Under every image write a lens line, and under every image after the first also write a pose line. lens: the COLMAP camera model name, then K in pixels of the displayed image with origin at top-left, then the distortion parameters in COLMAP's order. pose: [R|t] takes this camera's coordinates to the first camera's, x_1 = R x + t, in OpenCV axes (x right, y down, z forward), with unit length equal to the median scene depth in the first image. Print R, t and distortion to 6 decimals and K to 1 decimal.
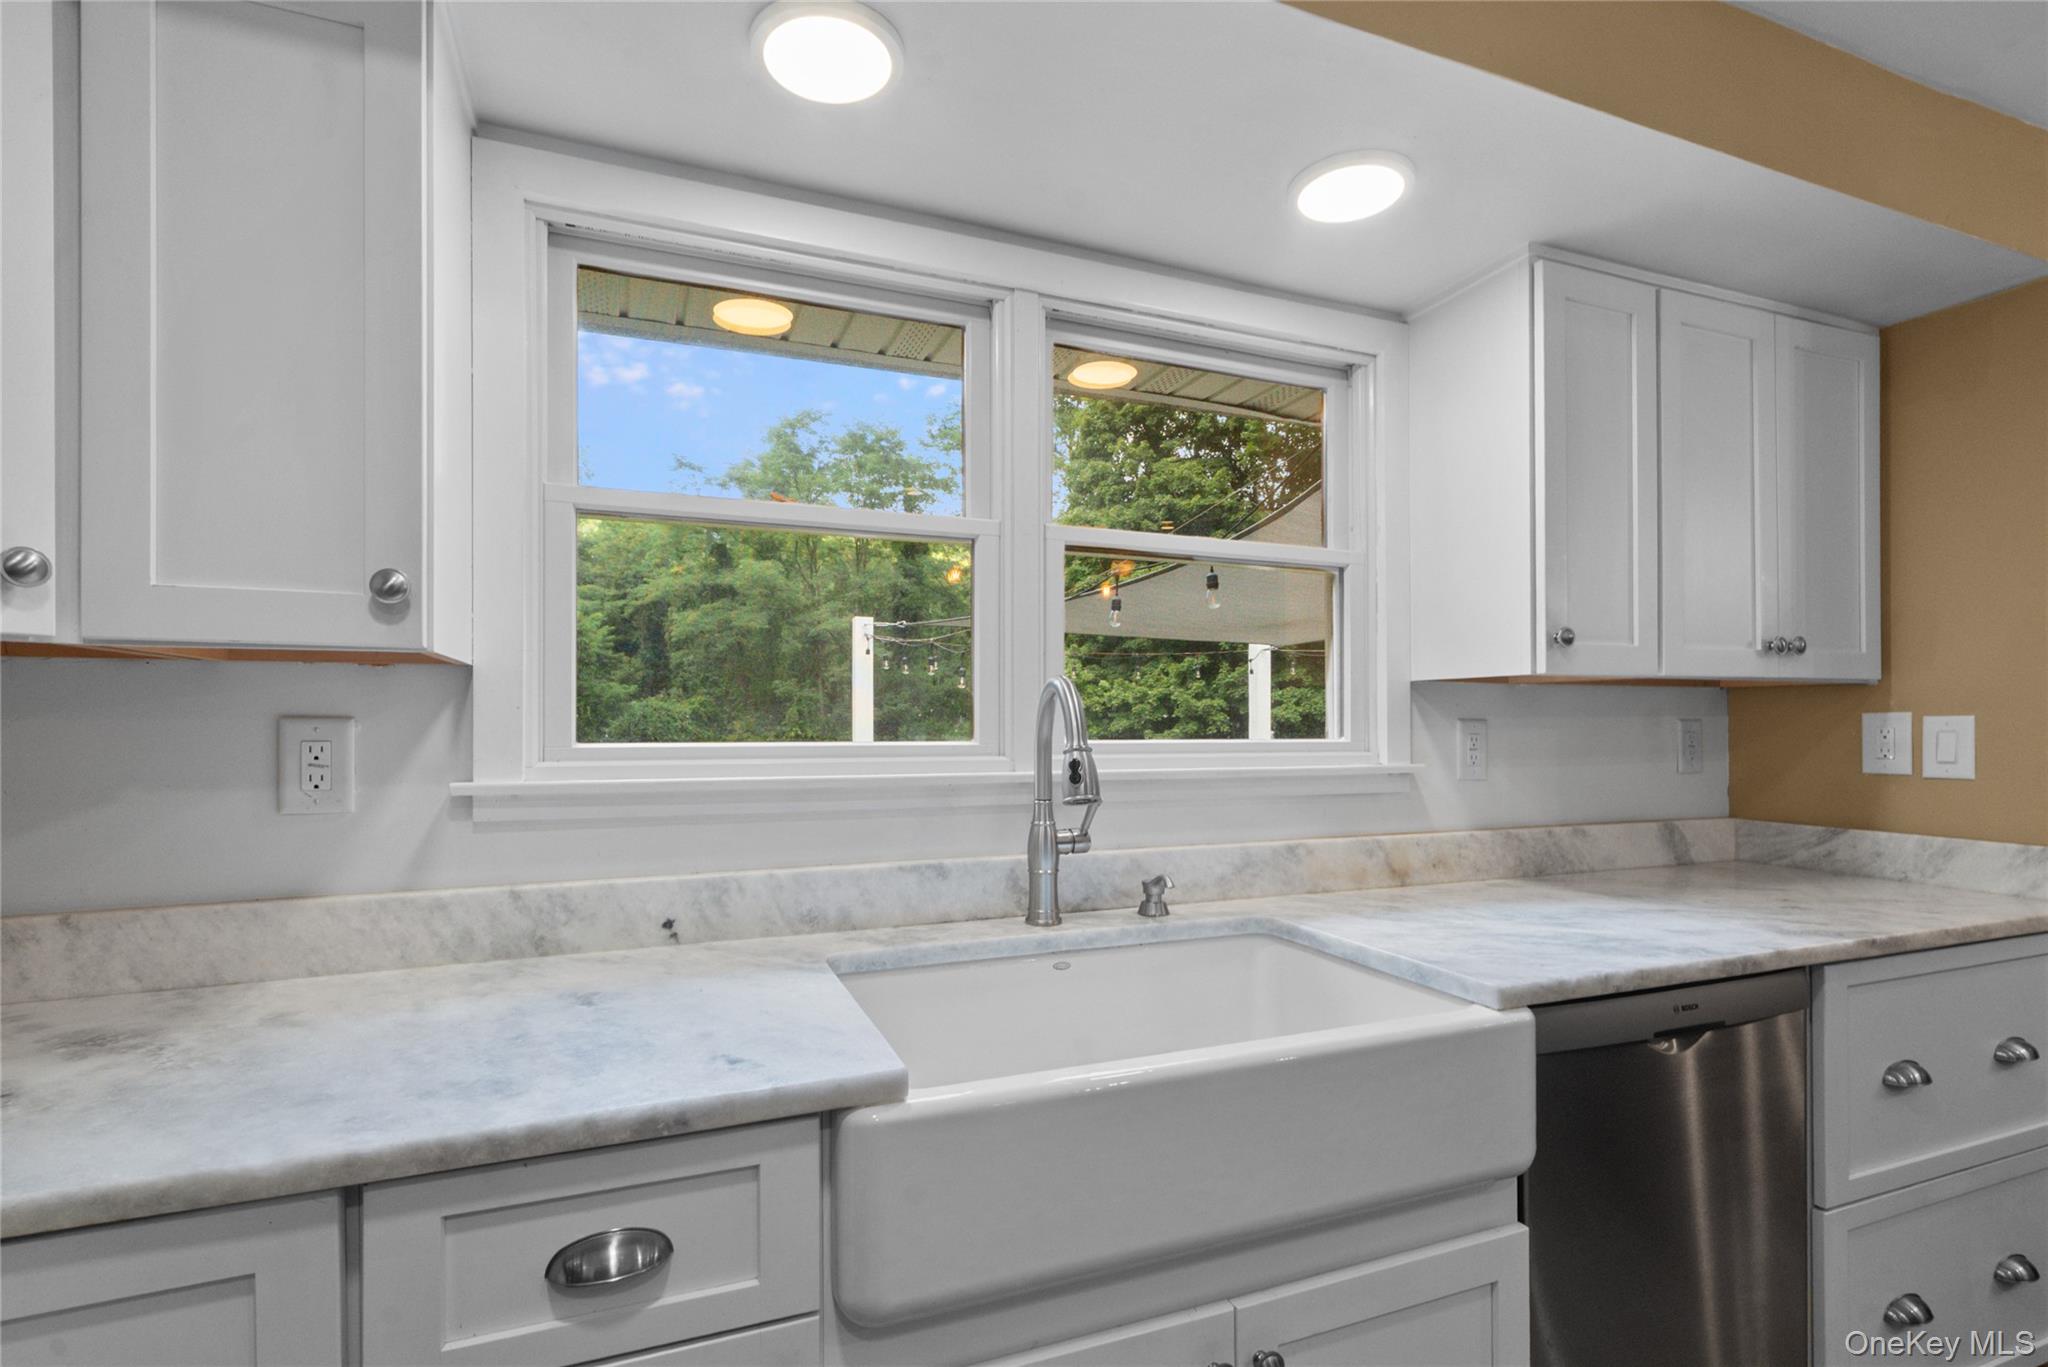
lens RADIAL K [[952.6, 0, 1014.6], [0, 952.6, 726.6], [0, 0, 1]] dist [0.002736, 0.000378]
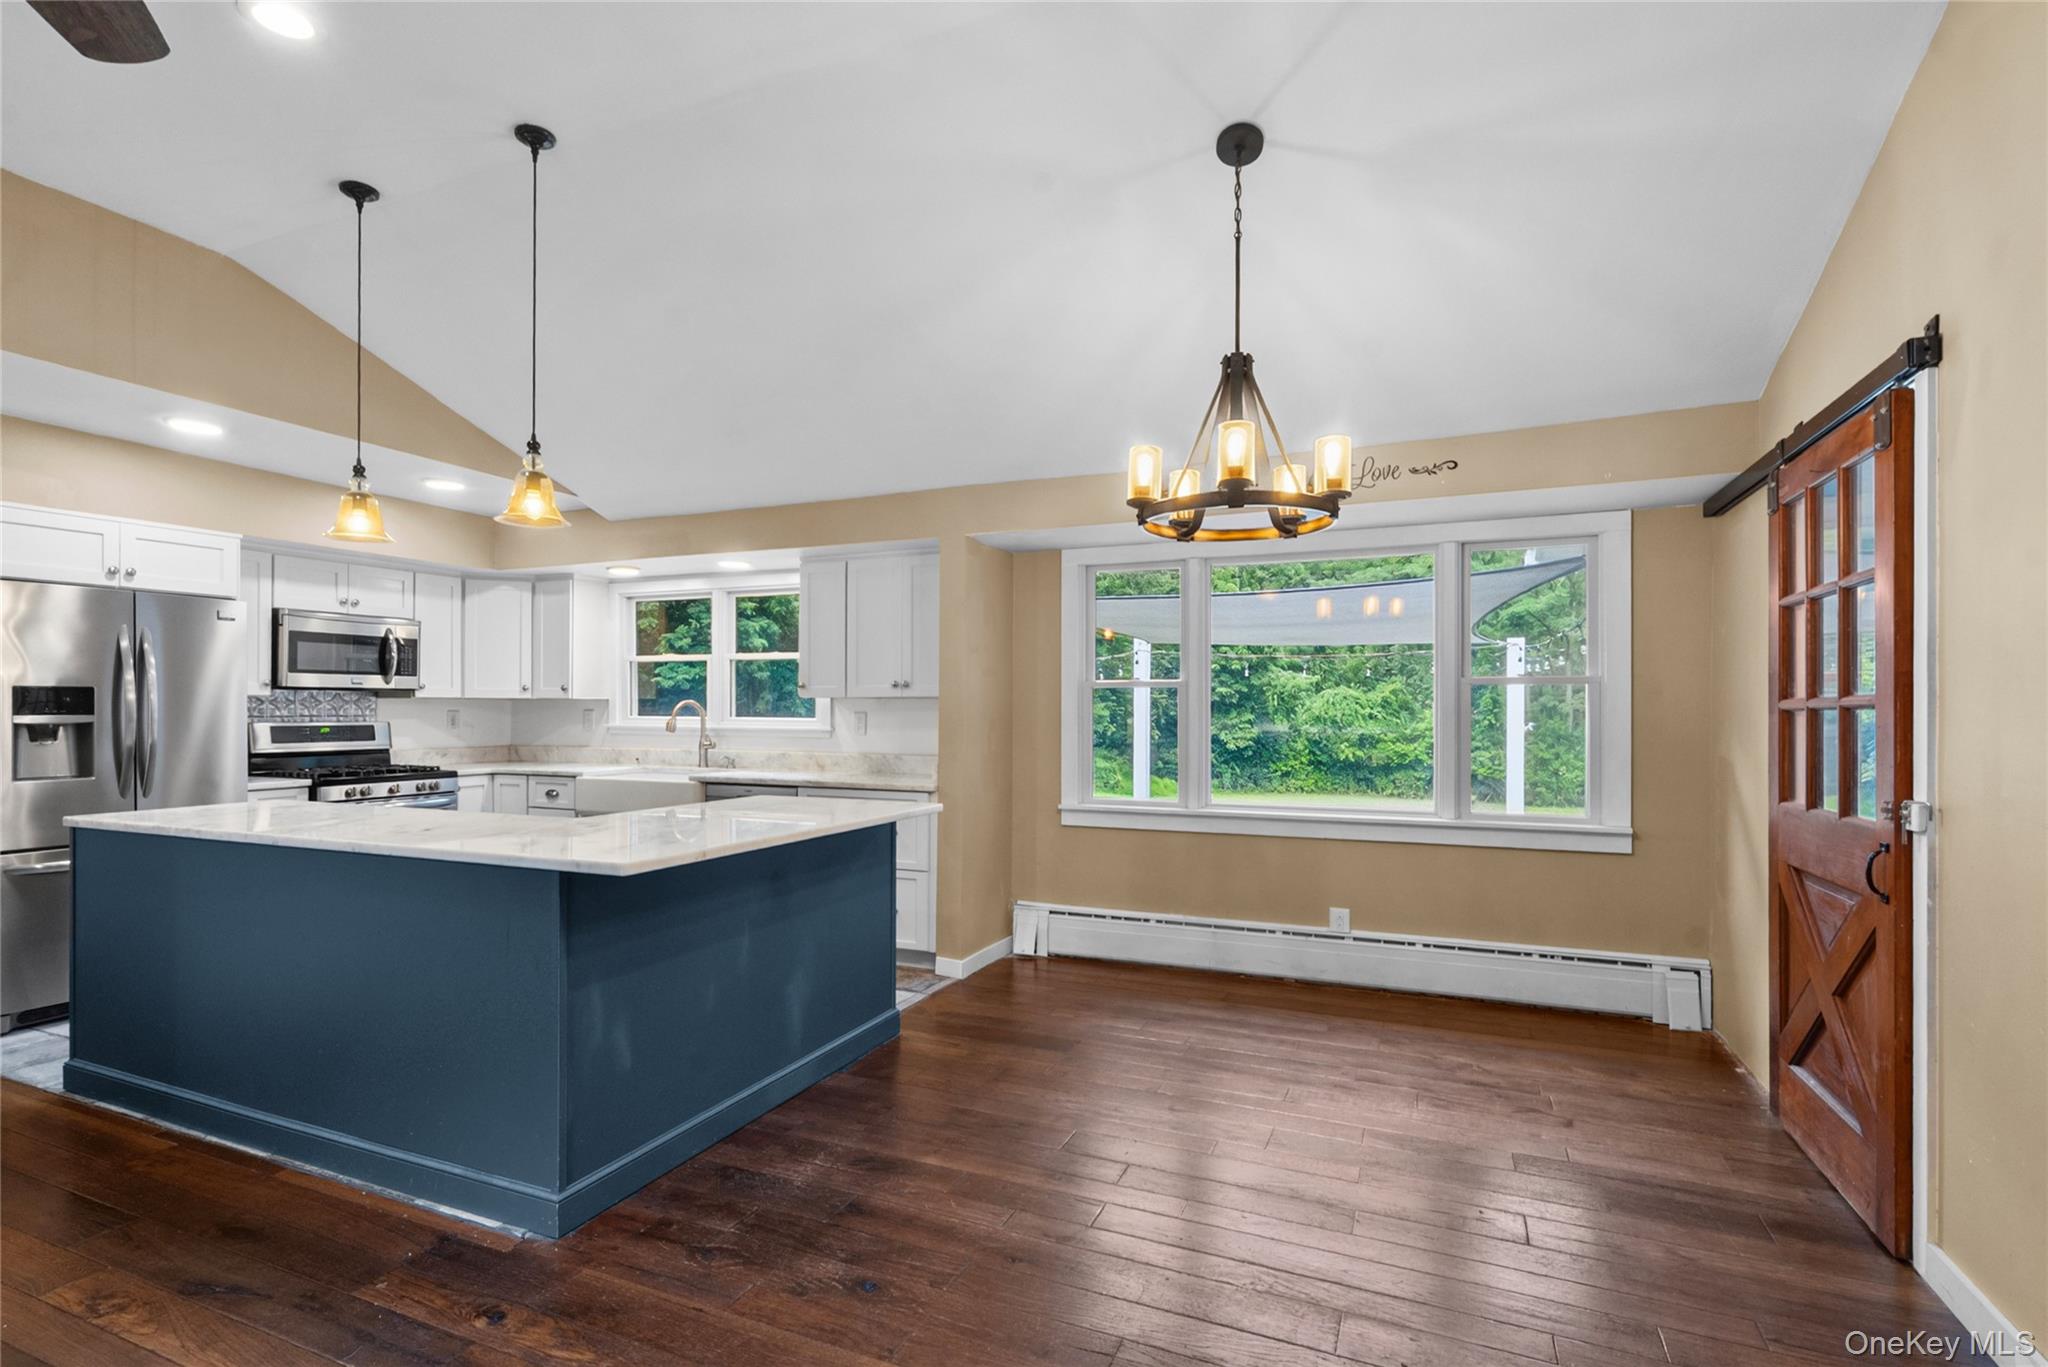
lens RADIAL K [[961.0, 0, 1011.2], [0, 961.0, 703.6], [0, 0, 1]] dist [-0.010018, 0.008432]
pose [[0.704503, -0.000009, -0.709701, 3.075177], [-0.007220, 0.999948, -0.007180, -0.017004], [0.709664, 0.010183, 0.704466, -0.674227]]
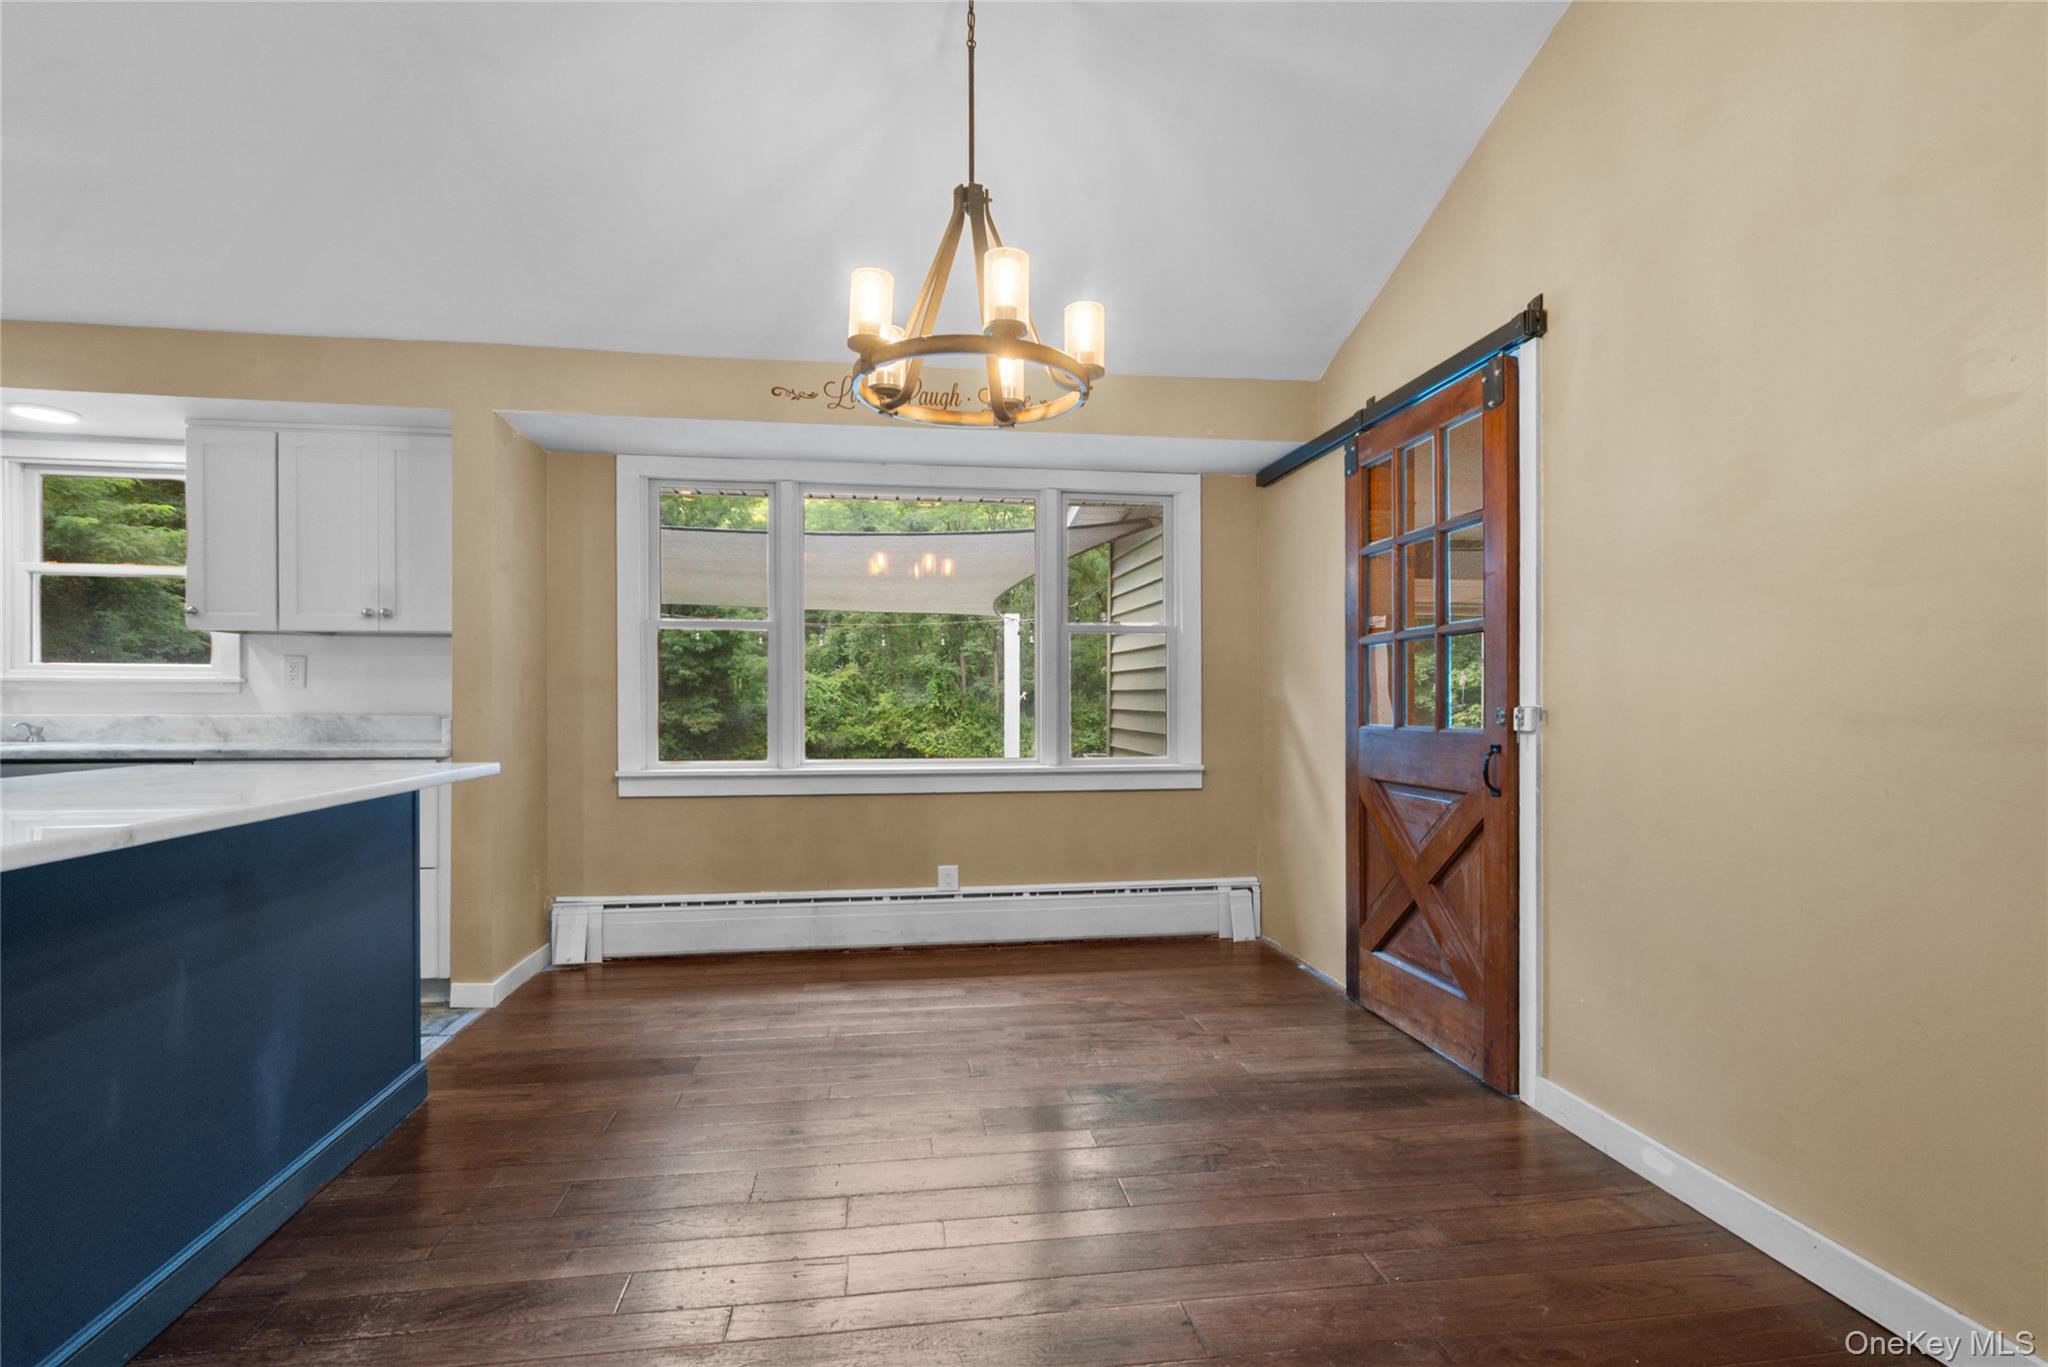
lens RADIAL K [[961.0, 0, 1011.2], [0, 961.0, 703.6], [0, 0, 1]] dist [-0.010018, 0.008432]
pose [[0.973225, 0.005536, -0.229789, 2.607003], [-0.005234, 0.999984, 0.001923, 0.086527], [0.229796, -0.000669, 0.973239, -0.570798]]
